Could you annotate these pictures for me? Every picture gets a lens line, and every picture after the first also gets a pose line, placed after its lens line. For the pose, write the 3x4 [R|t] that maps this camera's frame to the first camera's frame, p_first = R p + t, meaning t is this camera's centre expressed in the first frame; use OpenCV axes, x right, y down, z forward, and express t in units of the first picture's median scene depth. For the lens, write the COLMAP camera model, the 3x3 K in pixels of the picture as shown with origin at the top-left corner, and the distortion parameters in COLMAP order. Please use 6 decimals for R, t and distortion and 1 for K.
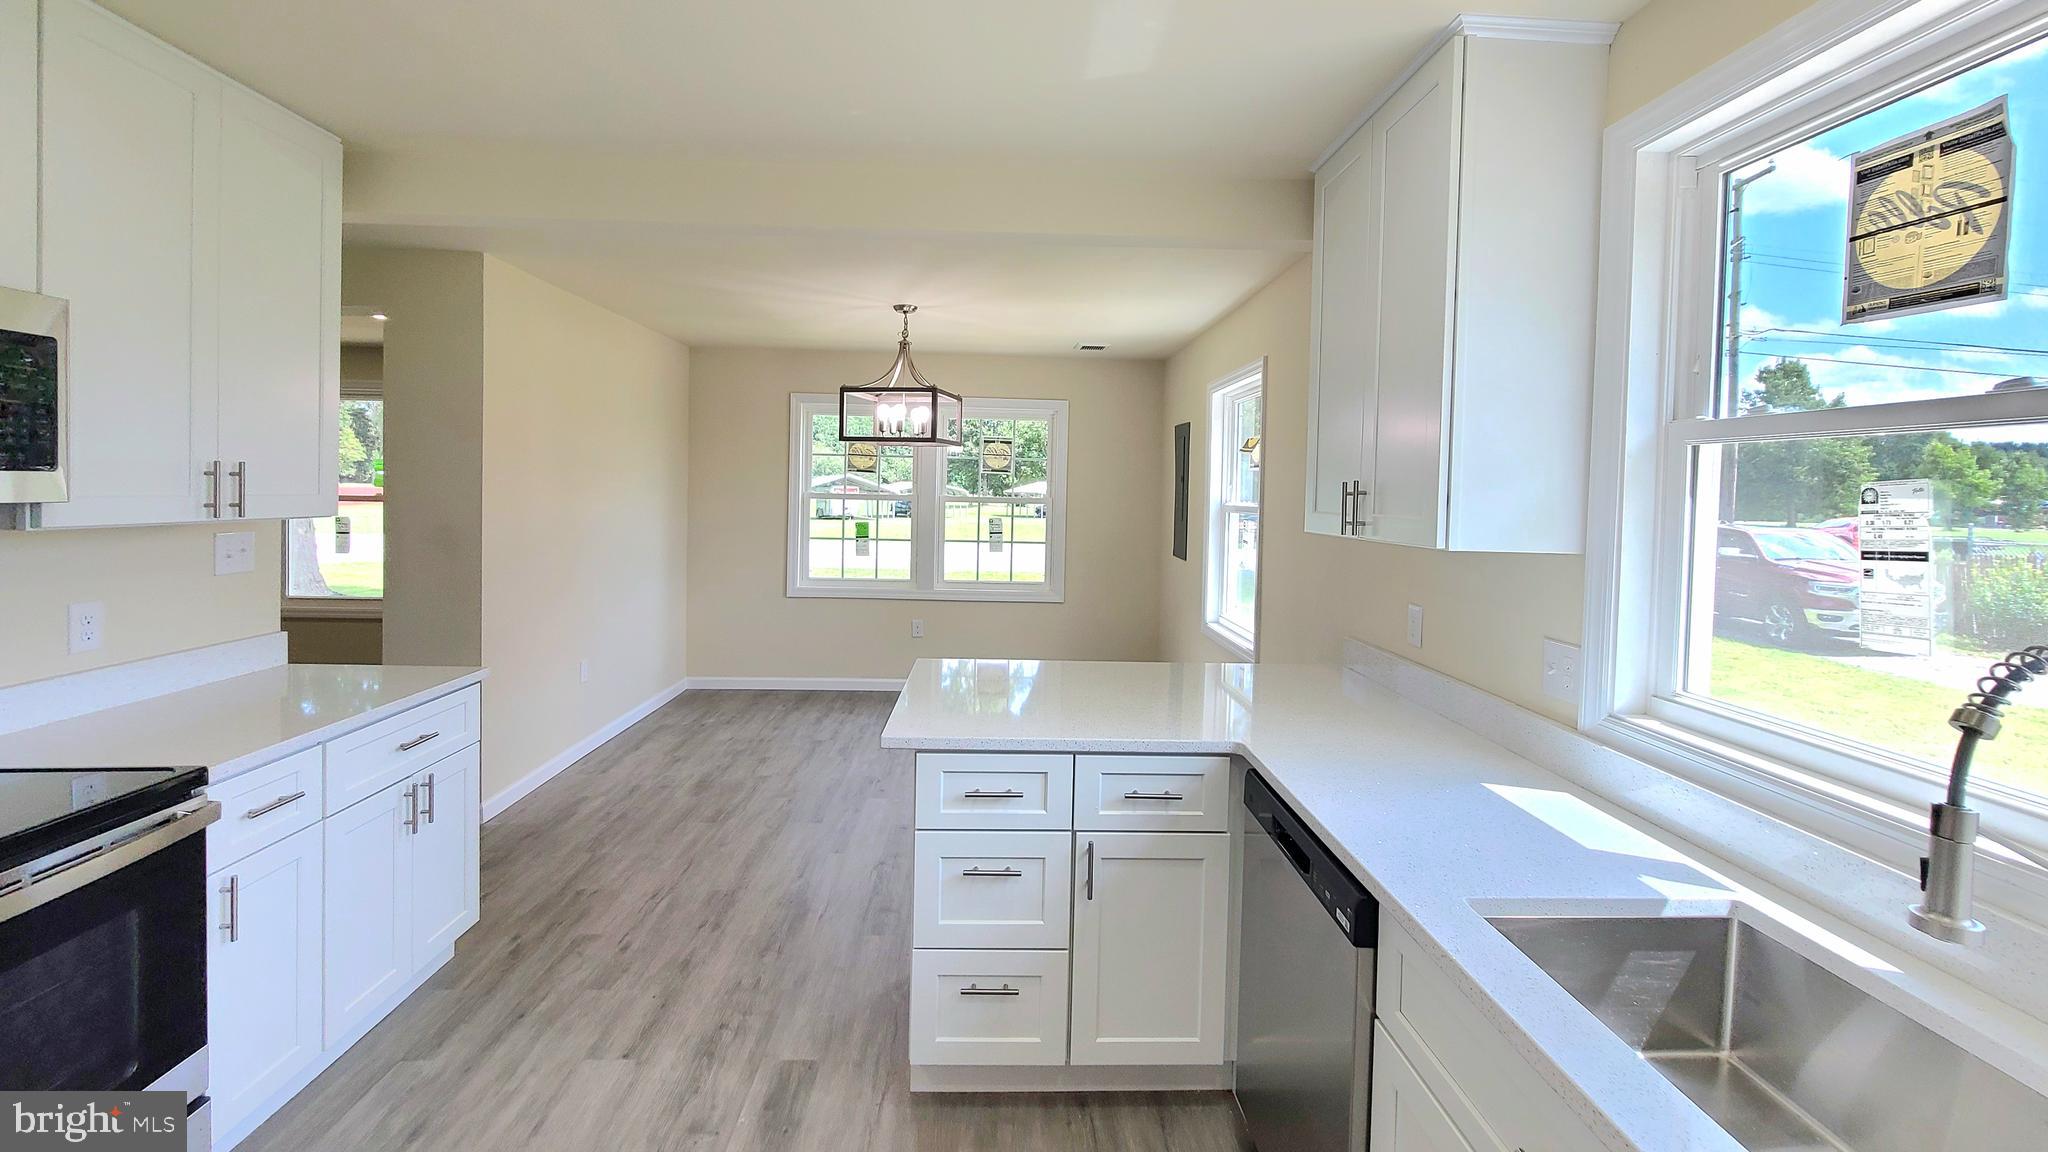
lens RADIAL K [[793.7, 0, 1024.1], [0, 793.7, 582.3], [0, 0, 1]] dist [0.000871, 0.000093]
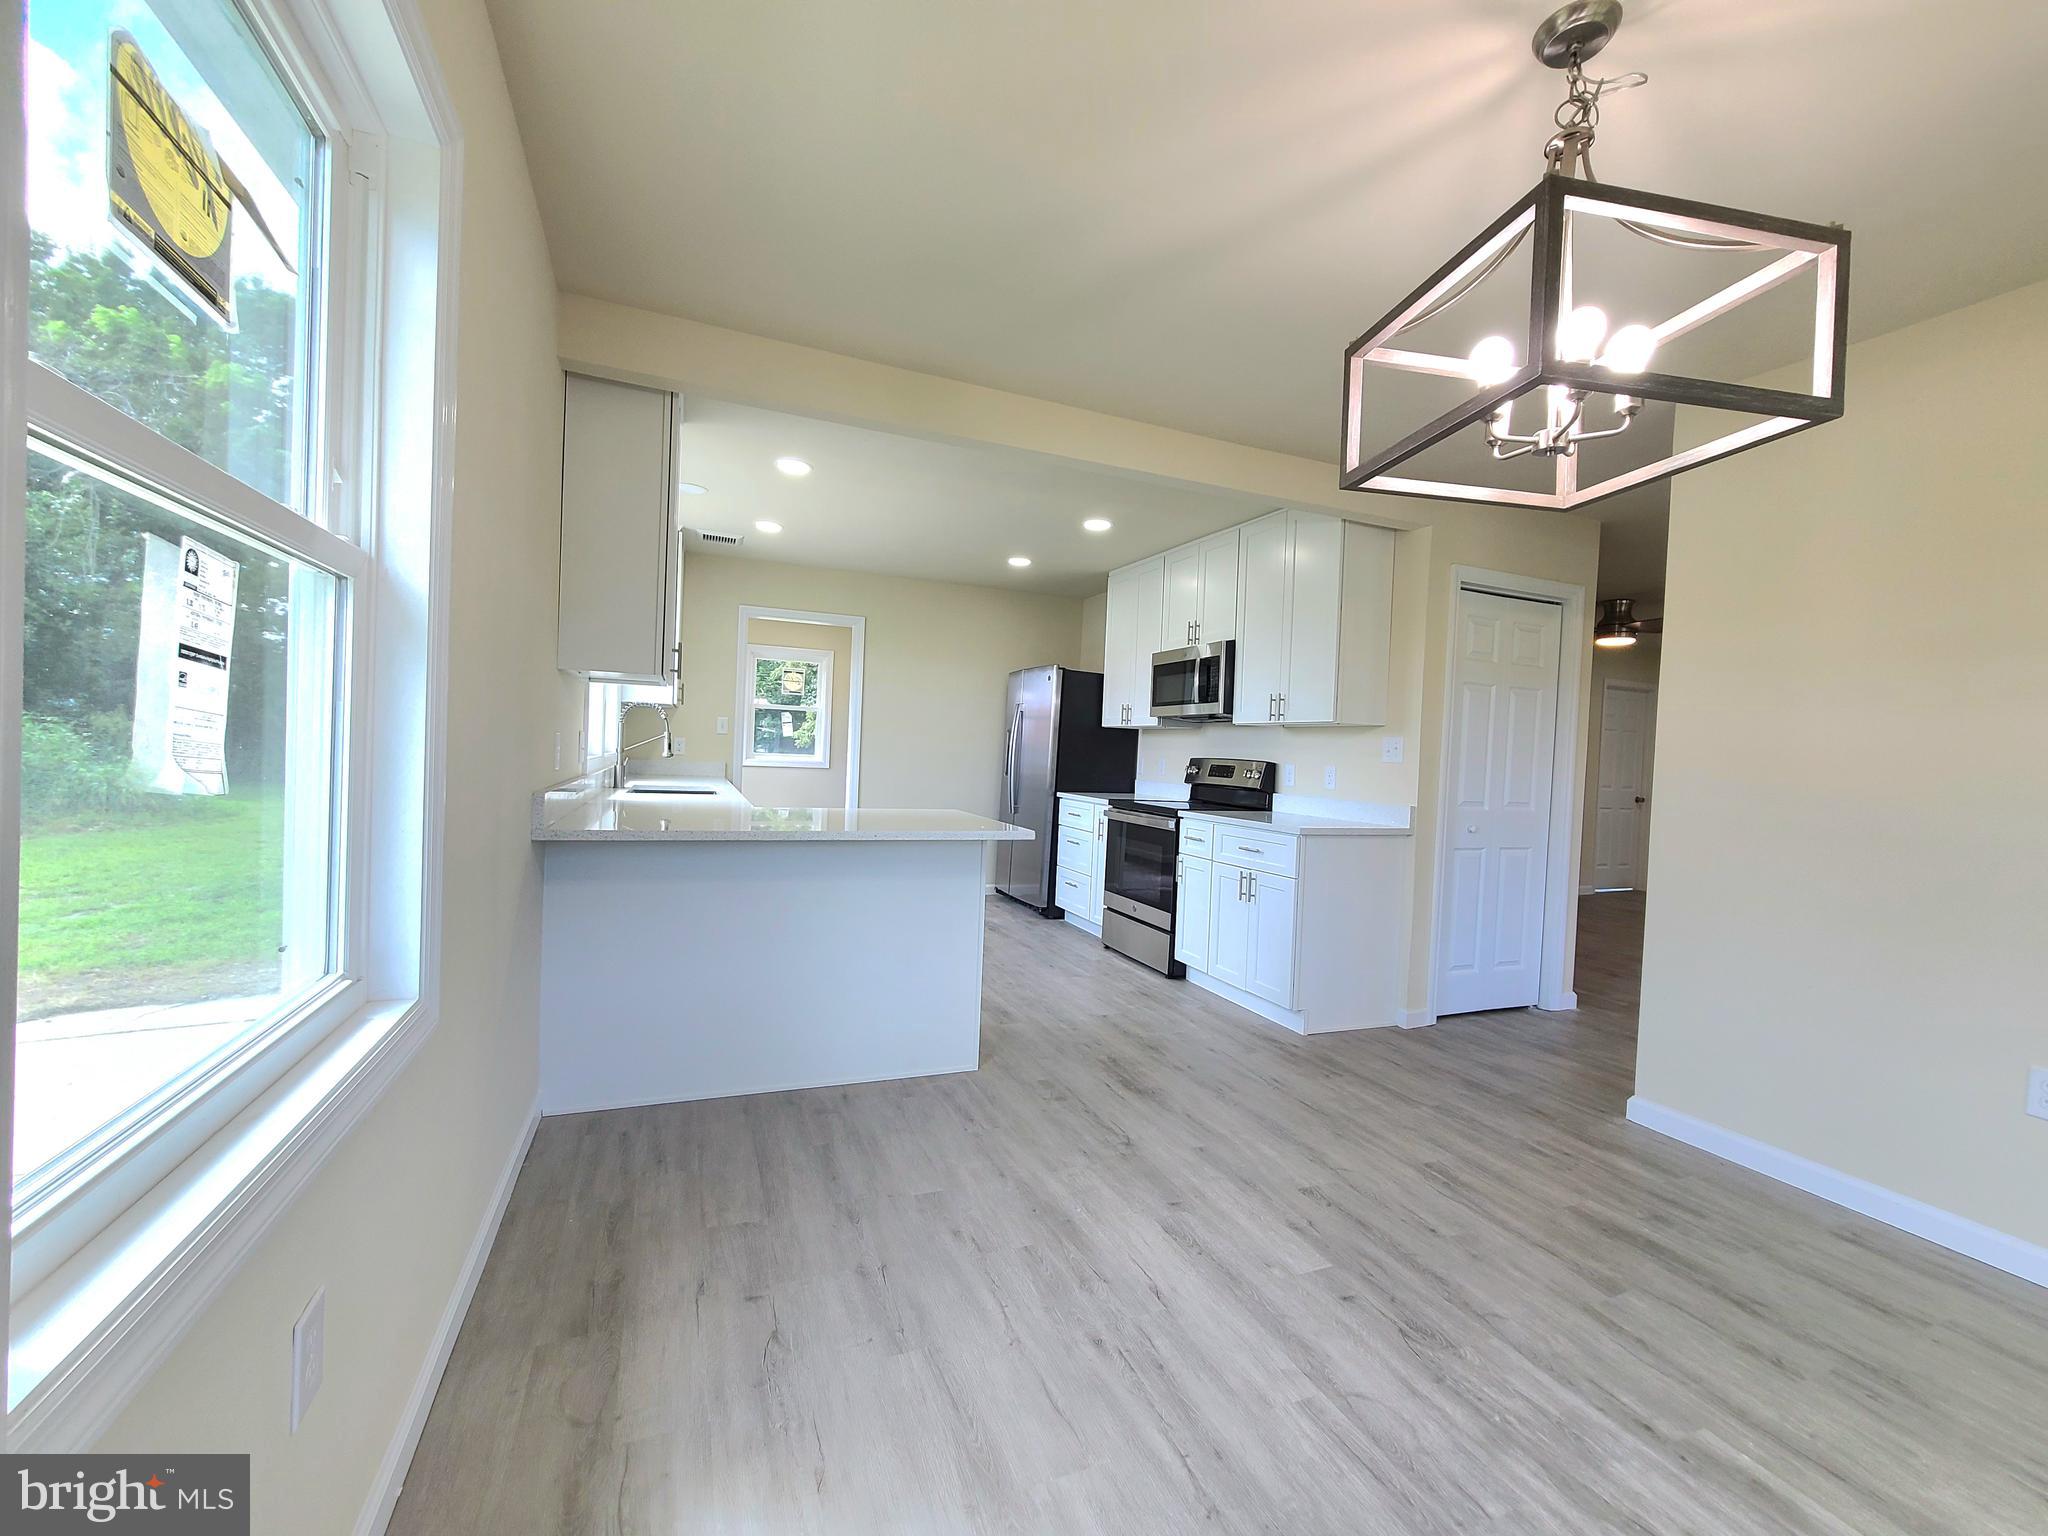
lens RADIAL K [[837.1, 0, 1023.3], [0, 837.1, 762.3], [0, 0, 1]] dist [0.000100, -0.000055]
pose [[-0.935643, -0.057033, -0.348308, 0.223300], [-0.101204, 0.988771, 0.109953, -0.091371], [0.338126, 0.138127, -0.930909, 1.707223]]
